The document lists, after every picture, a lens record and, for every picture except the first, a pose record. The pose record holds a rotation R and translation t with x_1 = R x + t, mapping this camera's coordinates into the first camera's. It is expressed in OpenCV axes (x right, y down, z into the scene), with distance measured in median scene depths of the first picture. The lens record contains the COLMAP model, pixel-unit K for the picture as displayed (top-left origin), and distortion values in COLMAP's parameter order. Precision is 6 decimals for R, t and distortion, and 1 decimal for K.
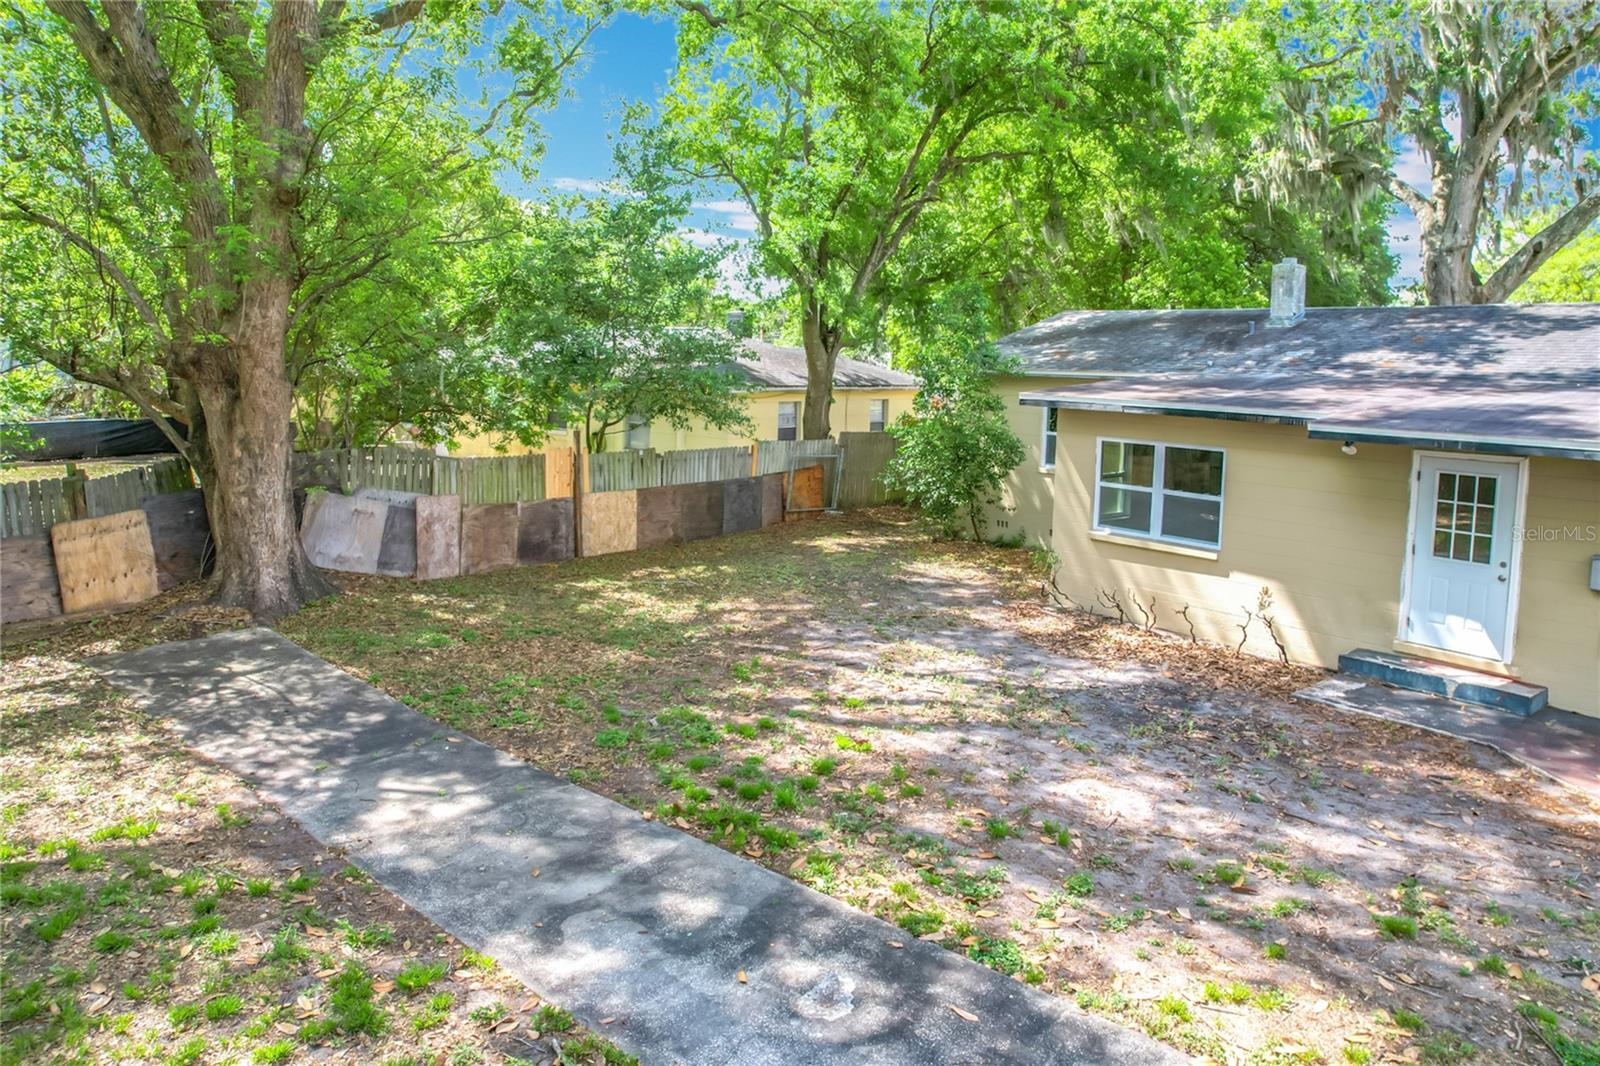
lens RADIAL K [[1141.2, 0, 801.2], [0, 1141.2, 436.8], [0, 0, 1]] dist [-0.071546, 0.062994]
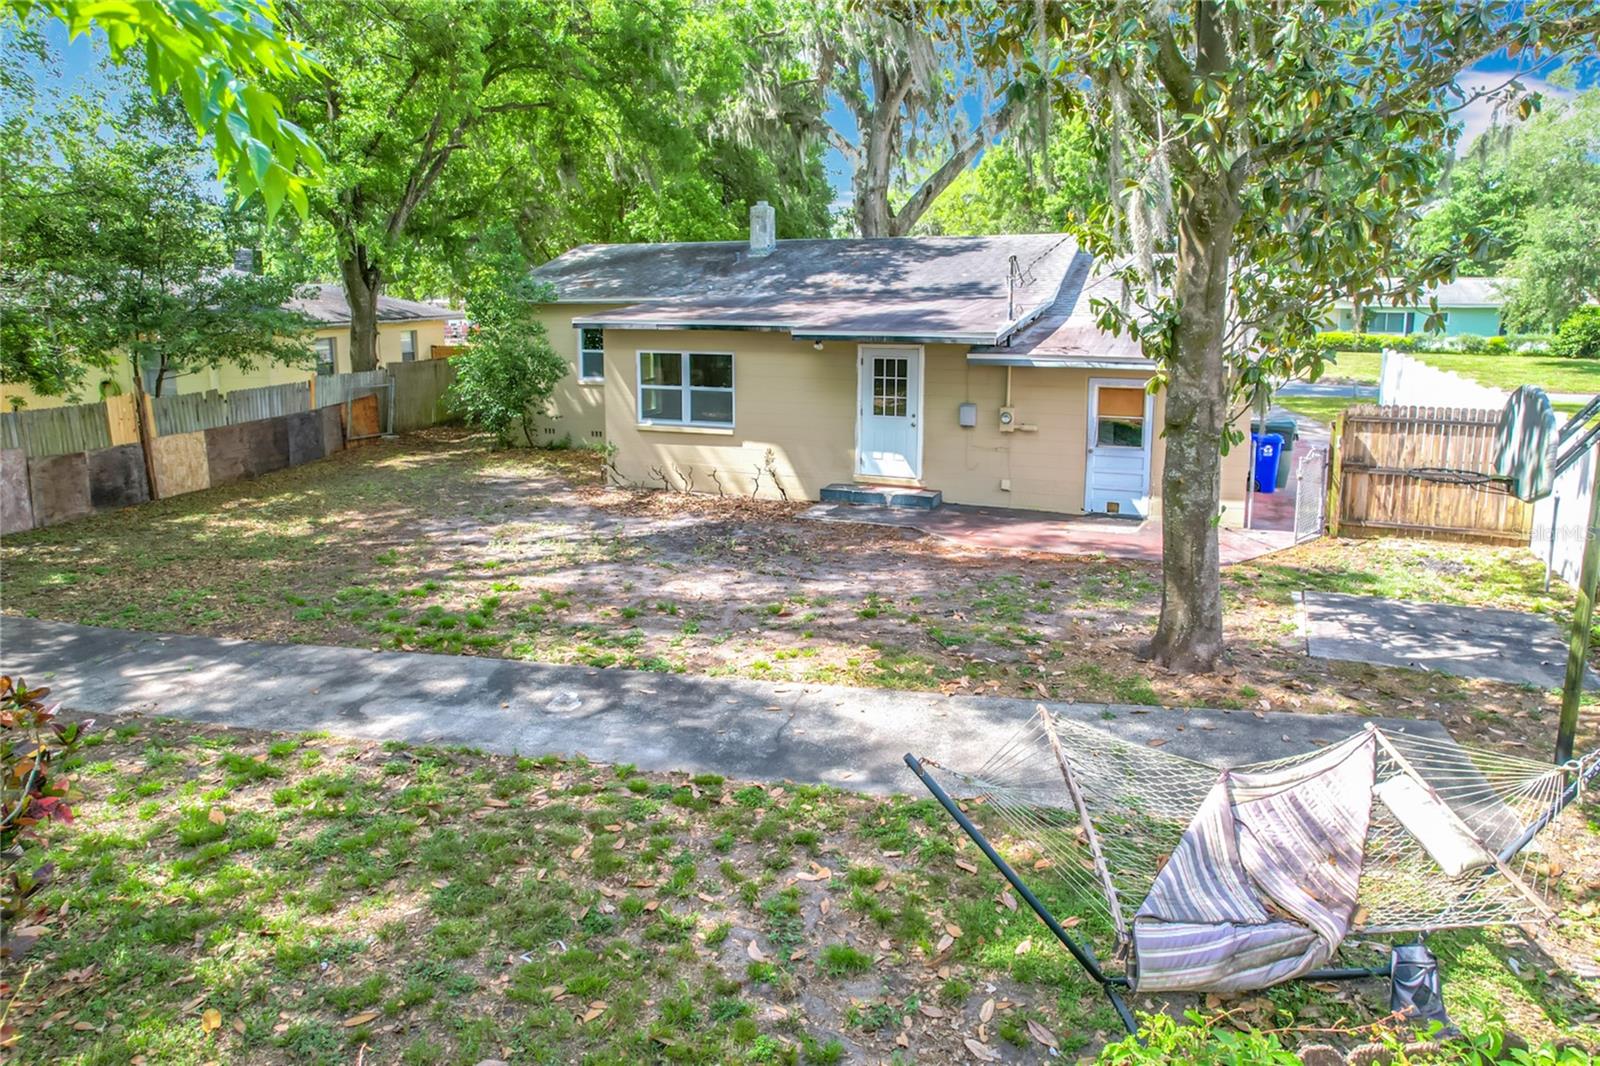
lens RADIAL K [[1044.9, 0, 824.9], [0, 1044.9, 529.5], [0, 0, 1]] dist [-0.070502, 0.075429]
pose [[0.888814, -0.134983, 0.437937, -0.092908], [0.061191, 0.982036, 0.178496, 0.002741], [-0.454164, -0.131852, 0.881107, -0.162009]]
